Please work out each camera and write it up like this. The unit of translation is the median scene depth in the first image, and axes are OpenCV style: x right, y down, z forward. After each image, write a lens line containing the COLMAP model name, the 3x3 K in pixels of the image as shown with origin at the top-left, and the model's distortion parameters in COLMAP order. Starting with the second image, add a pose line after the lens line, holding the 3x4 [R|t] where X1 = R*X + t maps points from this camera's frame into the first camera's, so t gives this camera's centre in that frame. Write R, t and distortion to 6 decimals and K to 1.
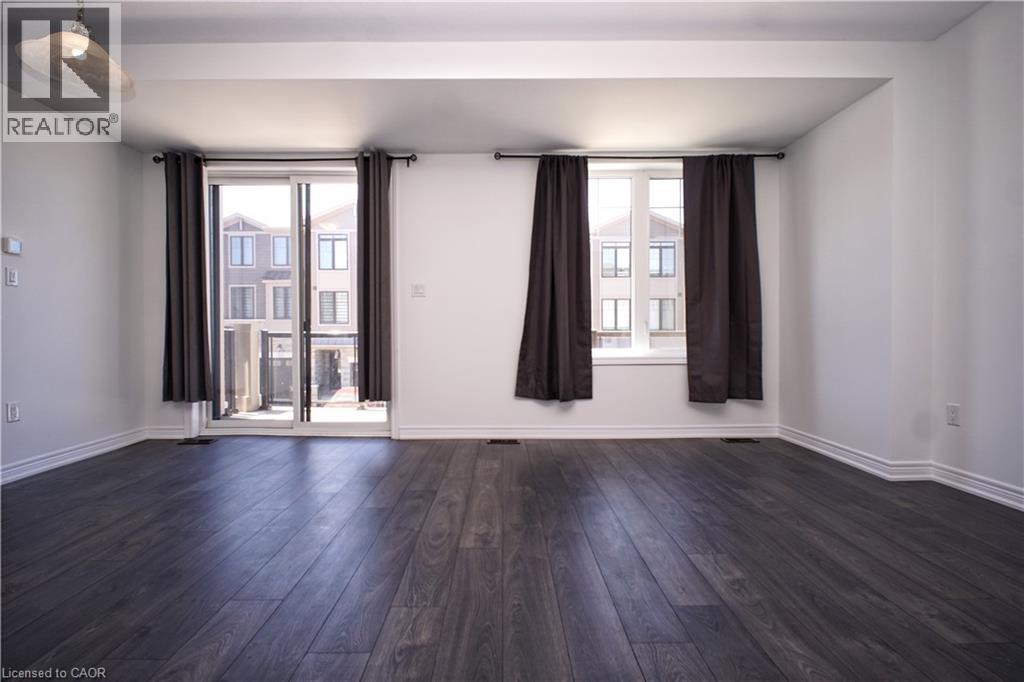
lens RADIAL K [[464.7, 0, 512.9], [0, 464.7, 336.9], [0, 0, 1]] dist [-0.006829, -0.003187]
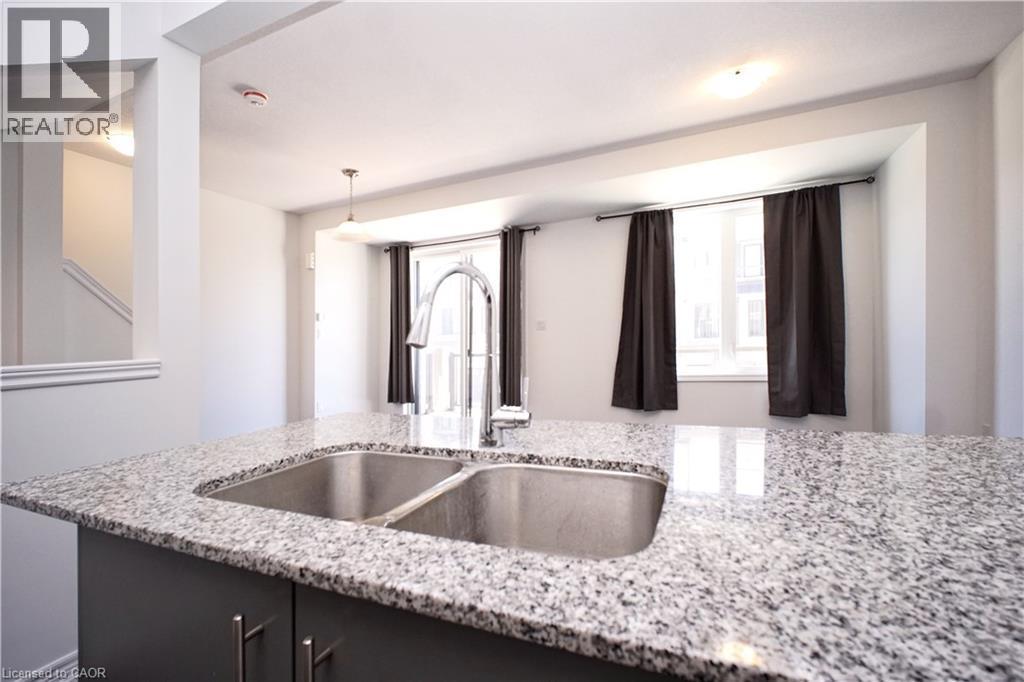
lens RADIAL K [[464.7, 0, 513.5], [0, 464.7, 354.1], [0, 0, 1]] dist [-0.006829, -0.003187]
pose [[0.909155, -0.017872, -0.416074, 0.281410], [0.025363, 0.999600, 0.012482, -0.037723], [0.415684, -0.021901, 0.909245, -0.273535]]
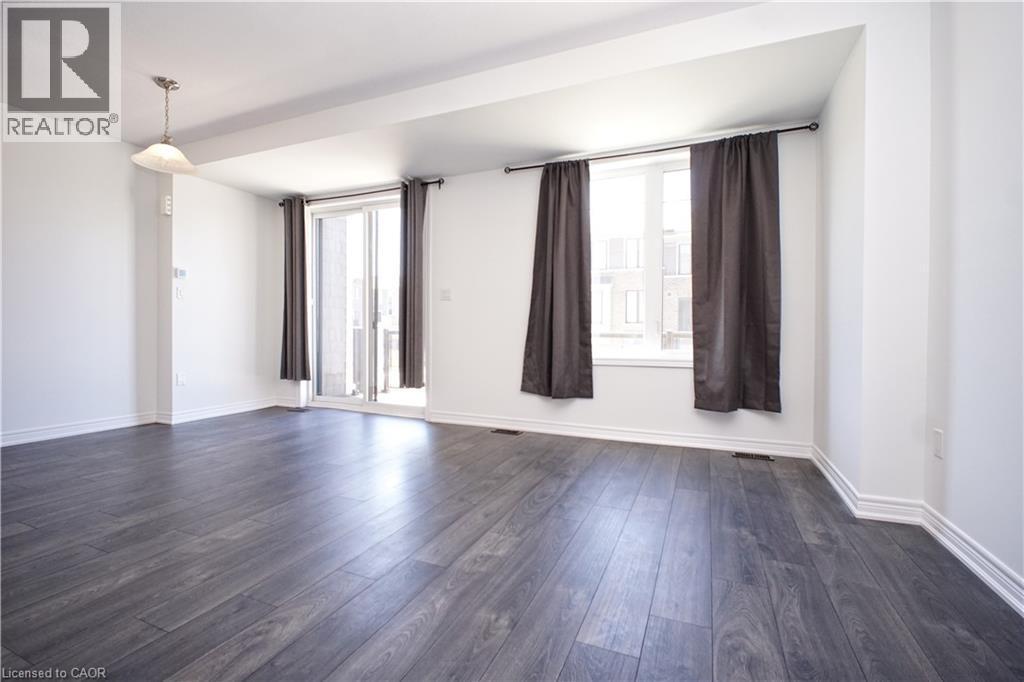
lens RADIAL K [[464.7, 0, 507.3], [0, 464.7, 337.7], [0, 0, 1]] dist [-0.006829, -0.003187]
pose [[0.914939, 0.015505, -0.403294, 0.412807], [-0.014824, 0.999879, 0.004810, -0.000907], [0.403320, 0.001578, 0.915058, 0.000385]]
